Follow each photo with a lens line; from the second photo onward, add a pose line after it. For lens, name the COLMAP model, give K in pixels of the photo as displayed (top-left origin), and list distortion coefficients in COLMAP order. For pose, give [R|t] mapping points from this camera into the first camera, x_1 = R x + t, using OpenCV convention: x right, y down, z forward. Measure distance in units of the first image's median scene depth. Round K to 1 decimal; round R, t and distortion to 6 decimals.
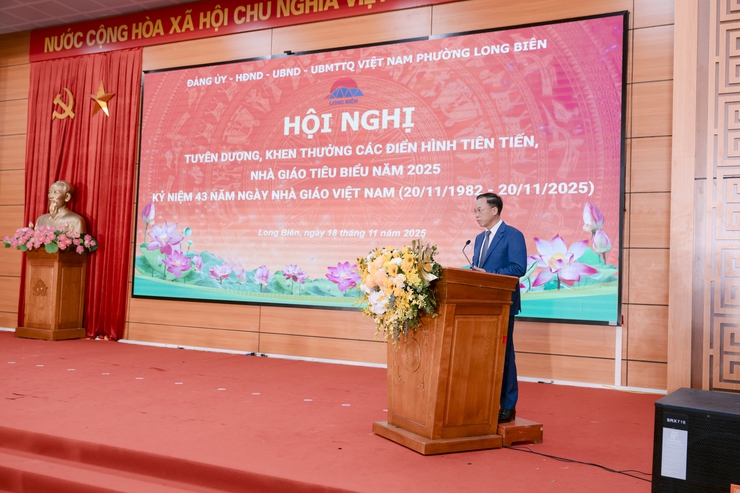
lens RADIAL K [[740.1, 0, 368.2], [0, 740.1, 241.8], [0, 0, 1]] dist [0.008075, 0.000000]
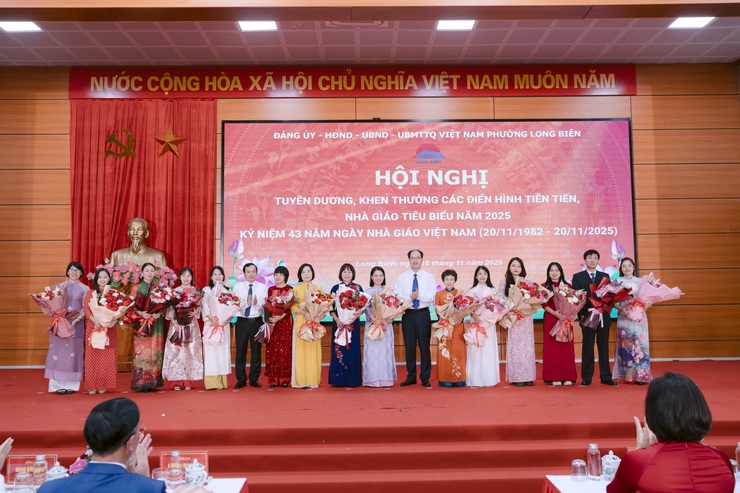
lens RADIAL K [[623.1, 0, 372.9], [0, 623.1, 248.9], [0, 0, 1]] dist [-0.005609, 0.012745]
pose [[0.882494, -0.008715, 0.470243, -0.620611], [0.020091, 0.999614, -0.019179, -0.017530], [-0.469894, 0.026373, 0.882329, 0.084811]]
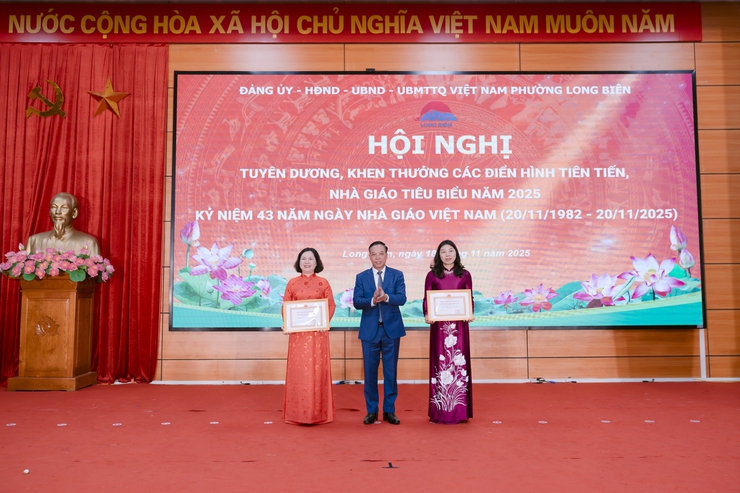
lens RADIAL K [[644.0, 0, 372.9], [0, 644.0, 247.5], [0, 0, 1]] dist [-0.002096, 0.011484]
pose [[0.888128, -0.003214, 0.459586, -0.507717], [0.013593, 0.999722, -0.019276, -0.004503], [-0.459396, 0.023367, 0.887924, 0.251214]]
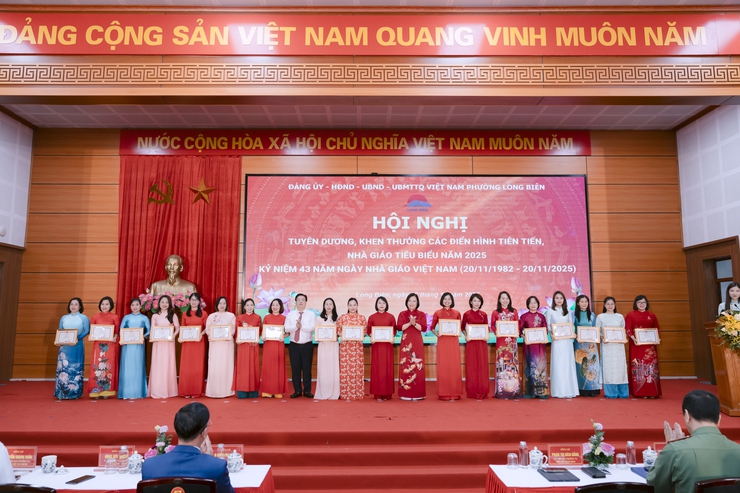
lens RADIAL K [[555.3, 0, 372.5], [0, 555.3, 249.9], [0, 0, 1]] dist [-0.020316, 0.015484]
pose [[0.882813, 0.020472, 0.469279, -0.646425], [0.011435, 0.997817, -0.065041, -0.030040], [-0.469586, 0.062785, 0.880651, 0.025466]]
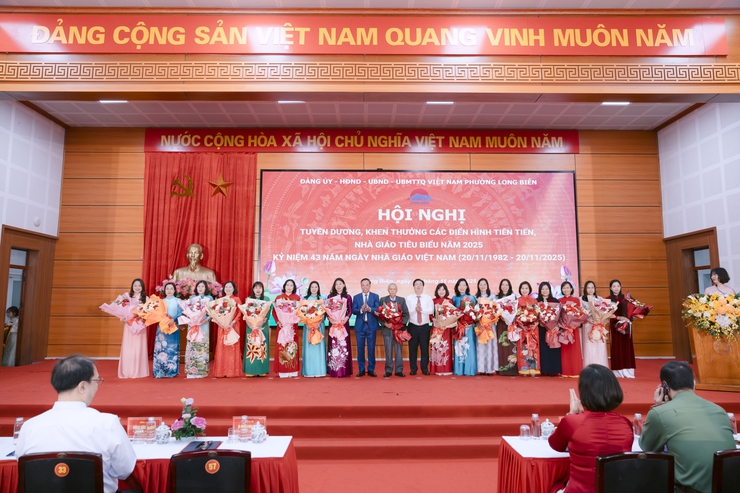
lens RADIAL K [[503.3, 0, 373.2], [0, 503.3, 249.2], [0, 0, 1]] dist [-0.028886, 0.015893]
pose [[0.882491, 0.017122, 0.470017, -0.646265], [0.009495, 0.998485, -0.054202, -0.022770], [-0.470233, 0.052296, 0.880992, 0.049063]]
